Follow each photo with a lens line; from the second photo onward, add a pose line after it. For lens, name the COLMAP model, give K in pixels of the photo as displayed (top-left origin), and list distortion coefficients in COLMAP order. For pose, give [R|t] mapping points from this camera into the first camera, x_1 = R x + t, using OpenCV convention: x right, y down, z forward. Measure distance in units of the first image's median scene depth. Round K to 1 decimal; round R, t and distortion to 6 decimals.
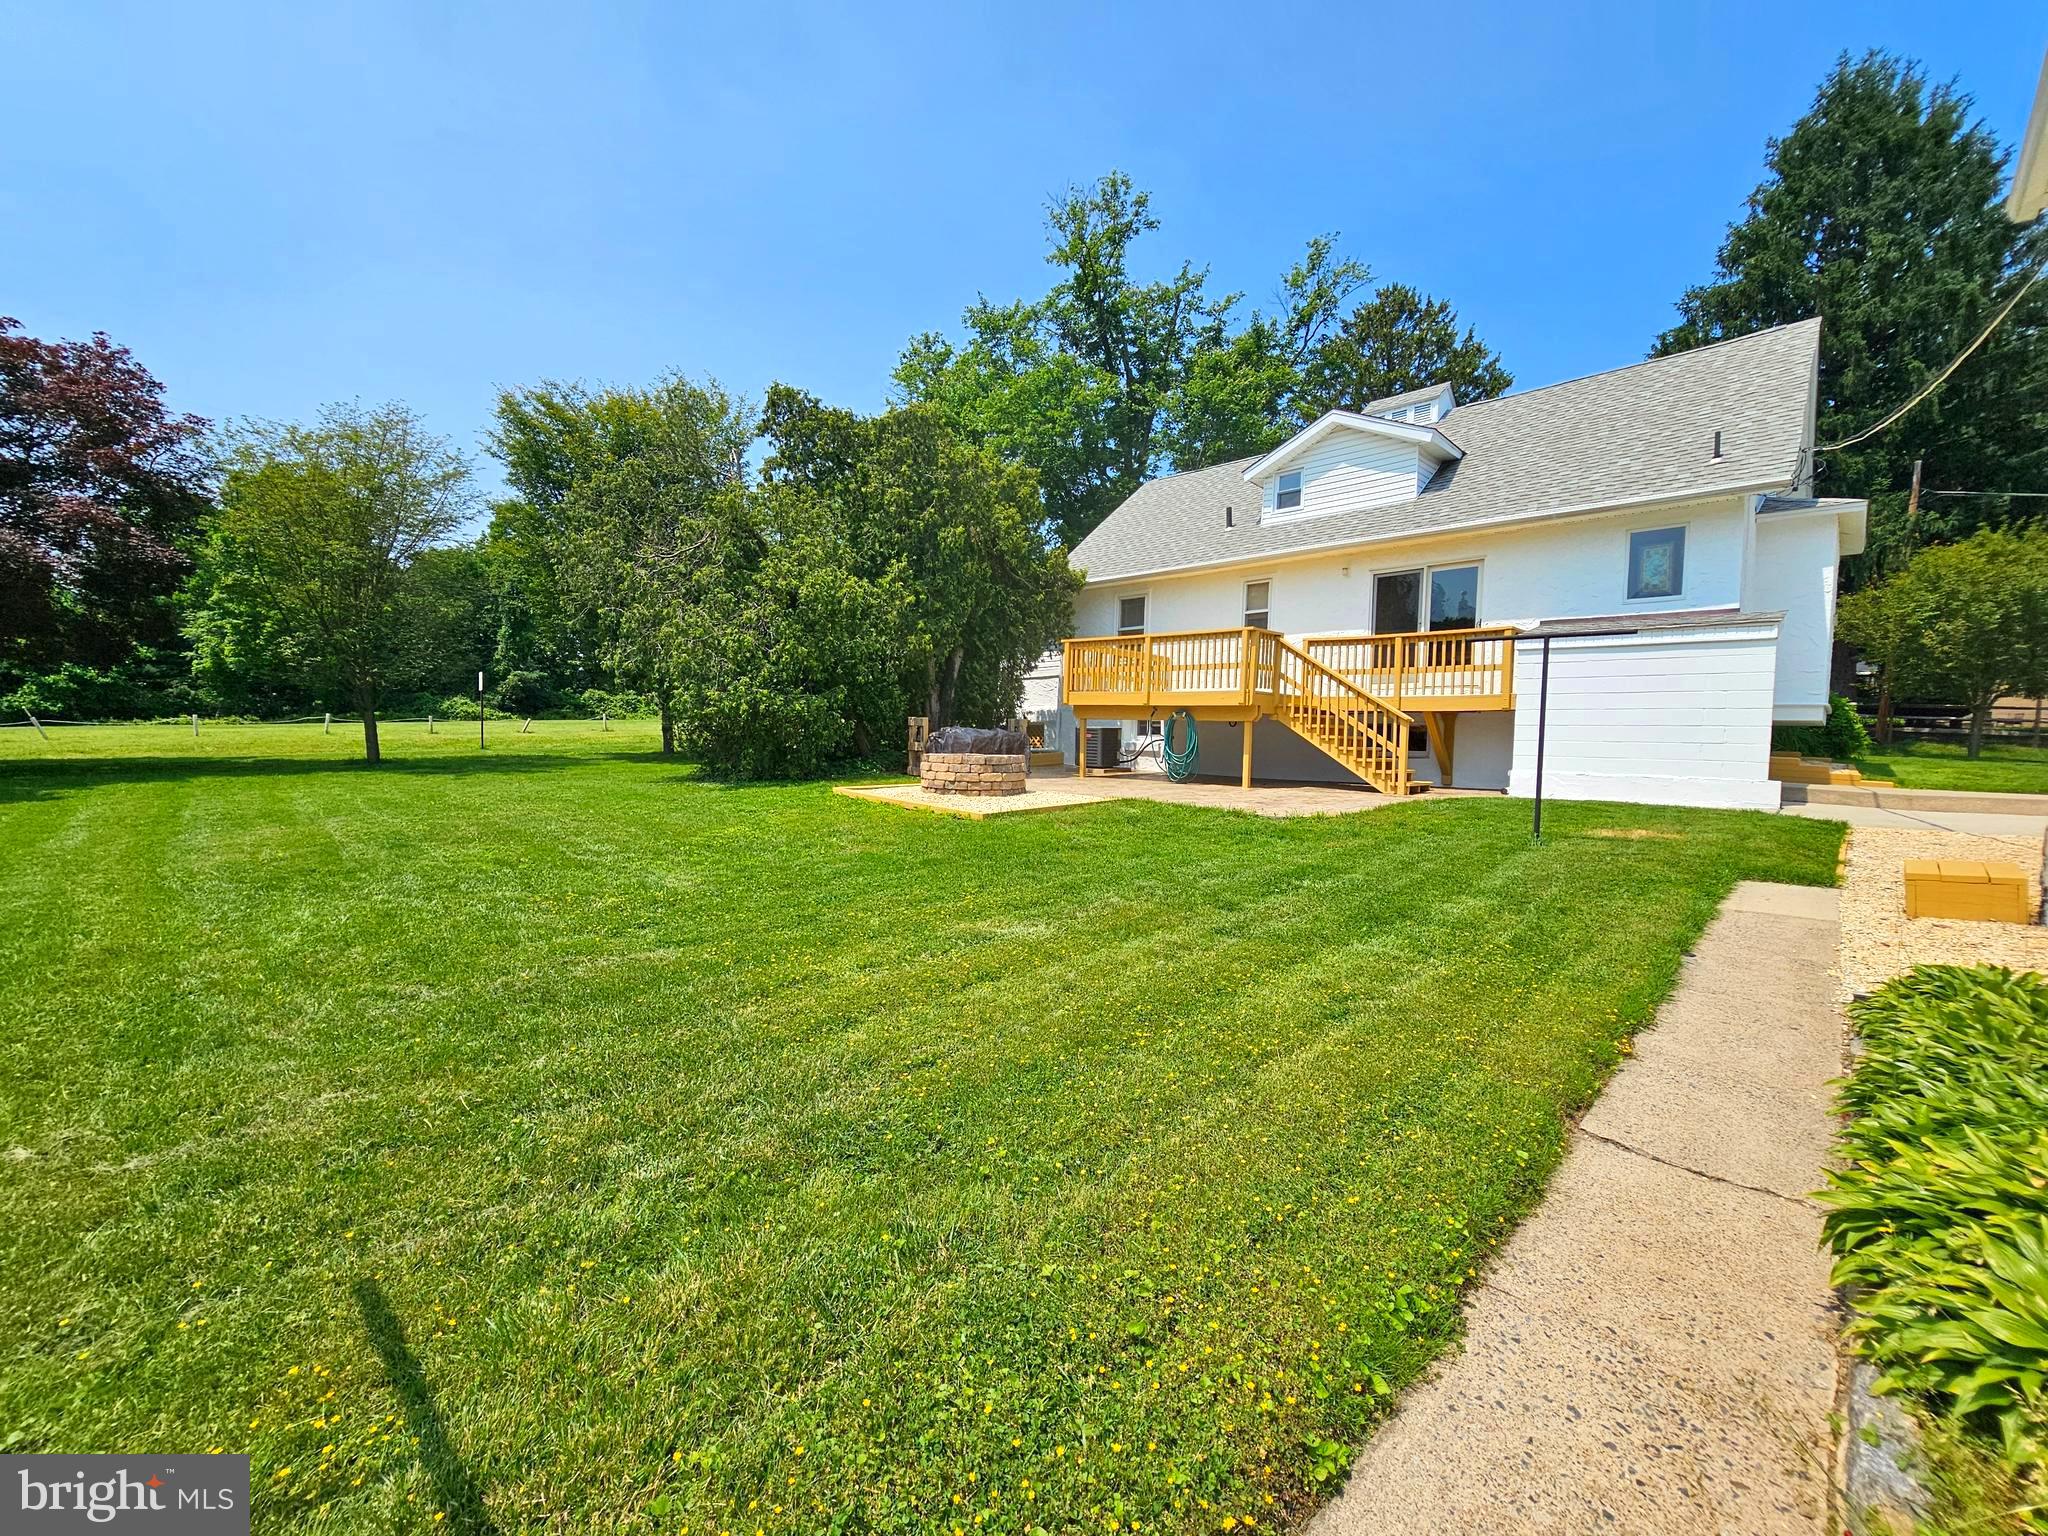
lens RADIAL K [[837.1, 0, 1019.7], [0, 837.1, 782.3], [0, 0, 1]] dist [0.000051, -0.004664]
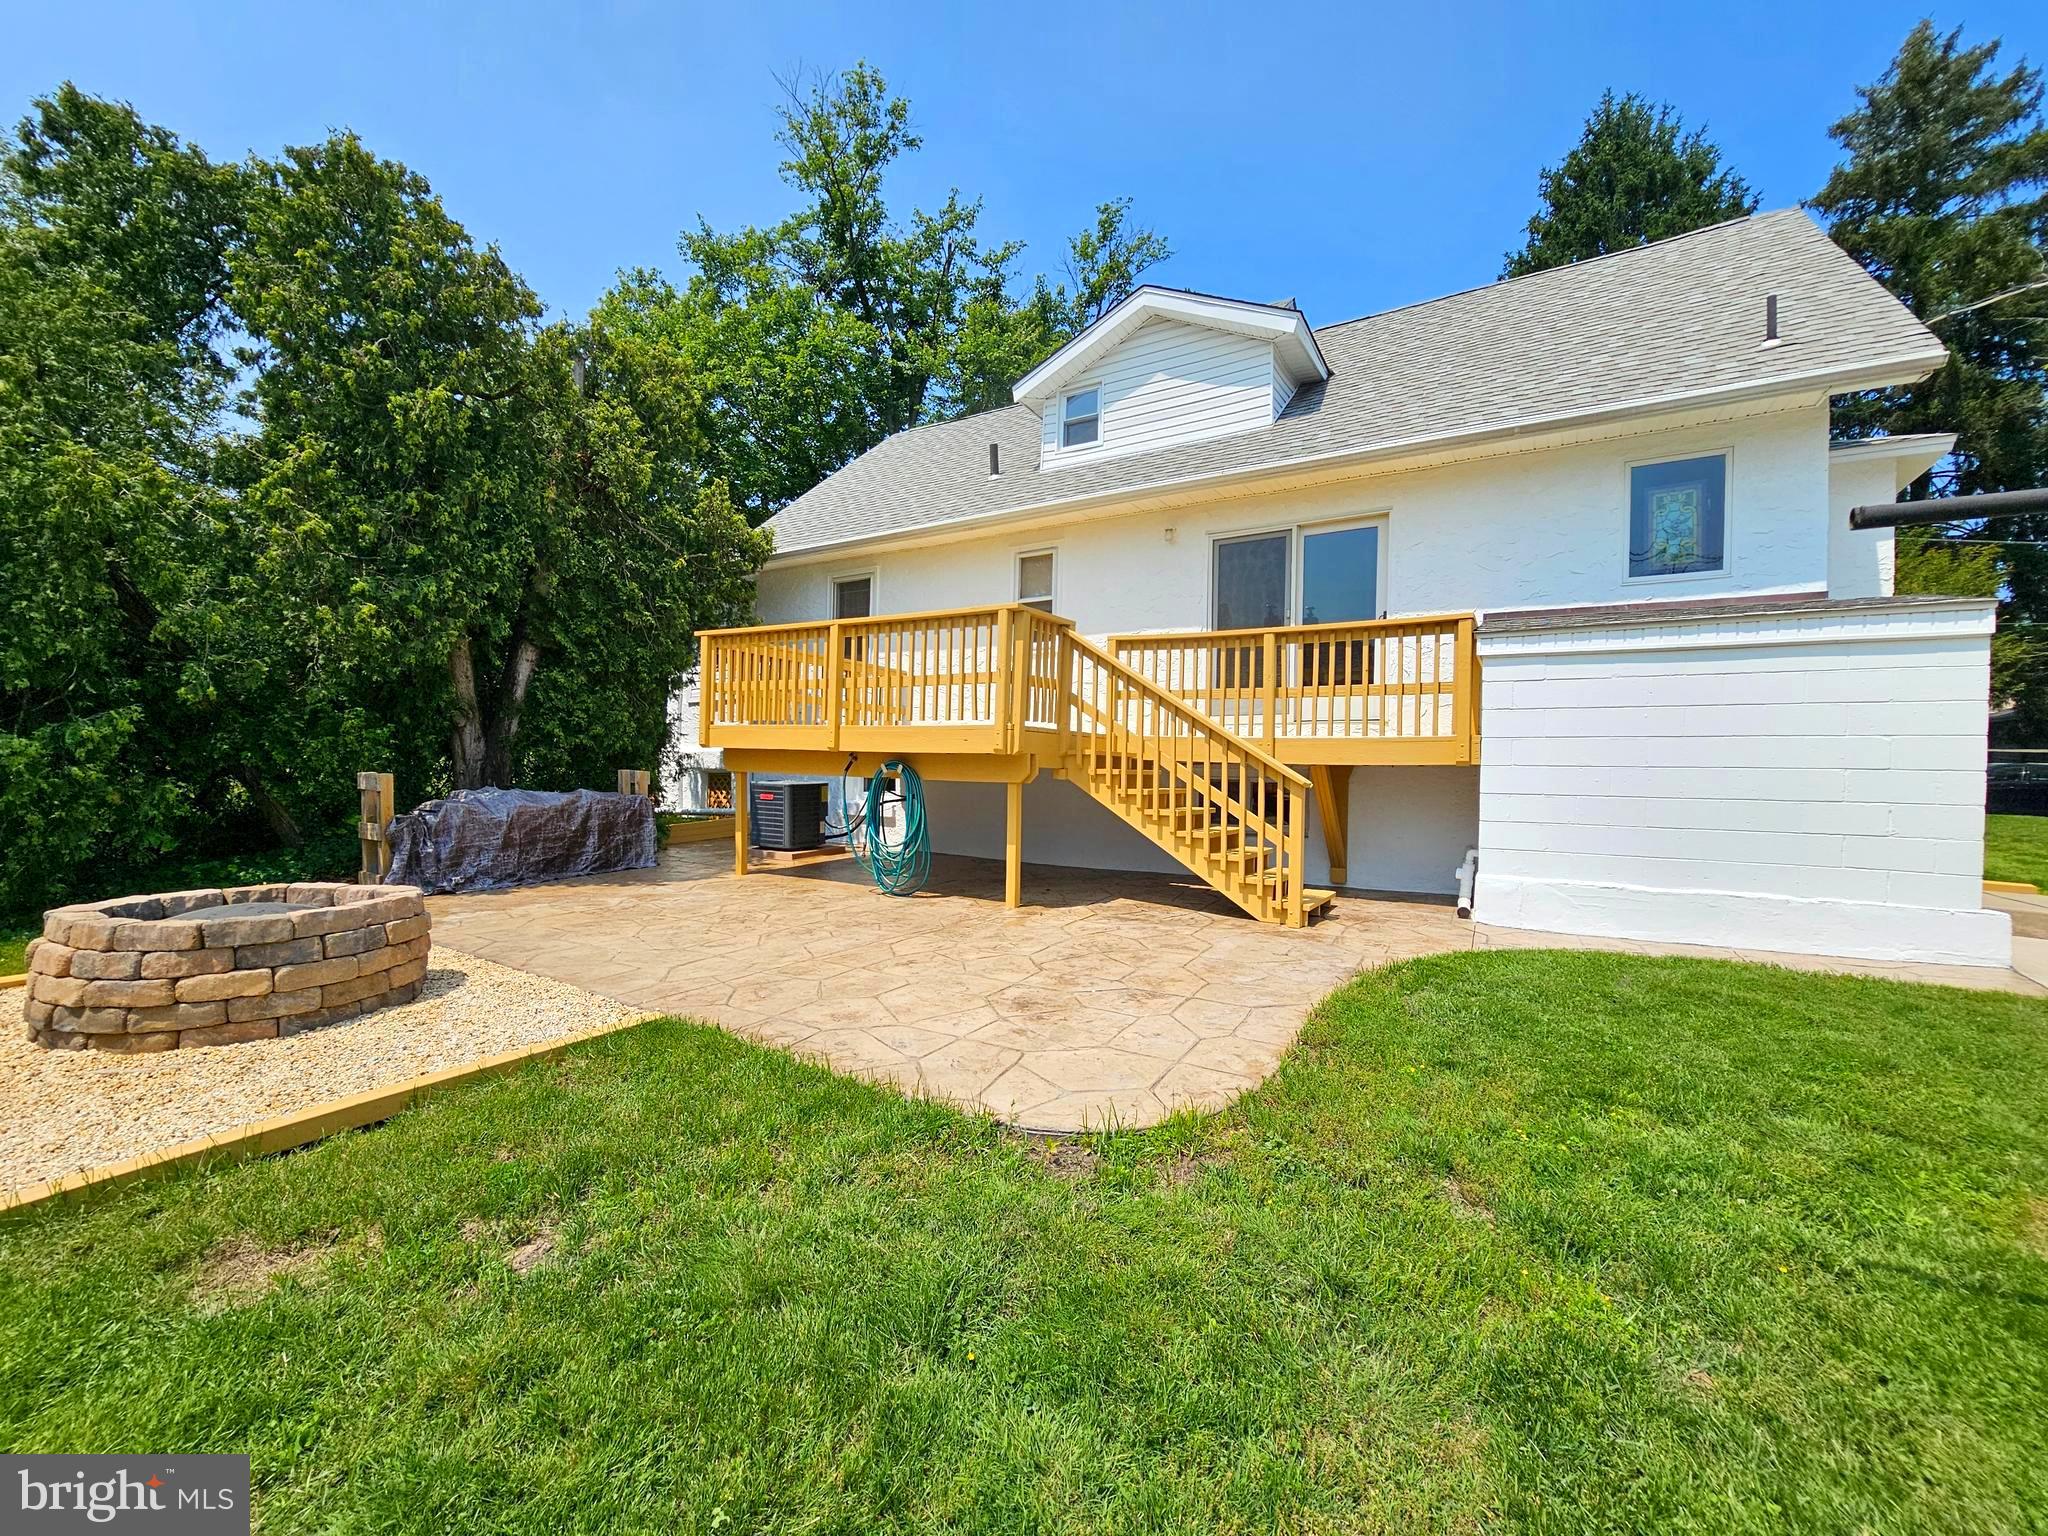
lens RADIAL K [[837.1, 0, 1019.7], [0, 837.1, 782.3], [0, 0, 1]] dist [0.000051, -0.004664]
pose [[0.973717, -0.008286, 0.227609, 0.139346], [0.016397, 0.999295, -0.033767, -0.049595], [-0.227169, 0.036612, 0.973167, 0.431765]]
